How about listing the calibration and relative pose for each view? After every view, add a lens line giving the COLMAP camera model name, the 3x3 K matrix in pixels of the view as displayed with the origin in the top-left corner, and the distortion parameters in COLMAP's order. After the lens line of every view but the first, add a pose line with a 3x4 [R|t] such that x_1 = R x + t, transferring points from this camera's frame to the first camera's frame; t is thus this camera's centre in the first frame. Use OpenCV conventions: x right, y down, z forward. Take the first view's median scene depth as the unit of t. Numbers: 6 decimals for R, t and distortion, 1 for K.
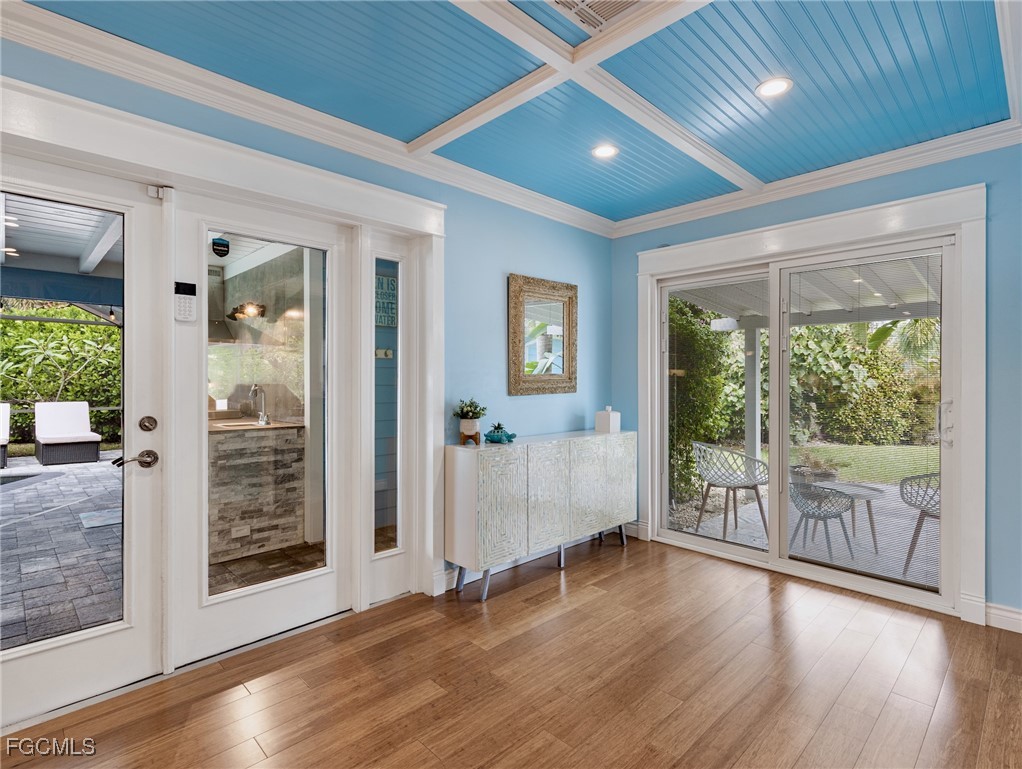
lens RADIAL K [[518.0, 0, 513.2], [0, 518.0, 382.2], [0, 0, 1]] dist [0.010284, -0.002412]
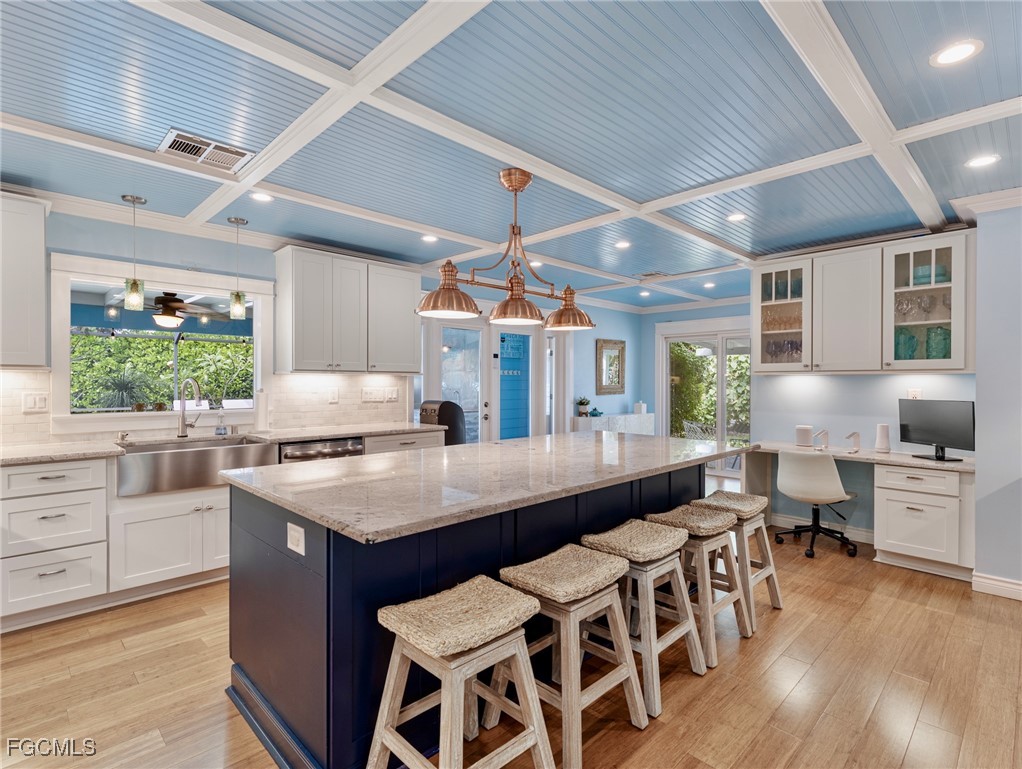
lens RADIAL K [[518.0, 0, 509.3], [0, 518.0, 383.7], [0, 0, 1]] dist [0.010284, -0.002412]
pose [[0.999993, 0.002090, -0.003015, -0.331879], [-0.002088, 0.999998, 0.000614, -0.020624], [0.003016, -0.000607, 0.999995, -1.054038]]
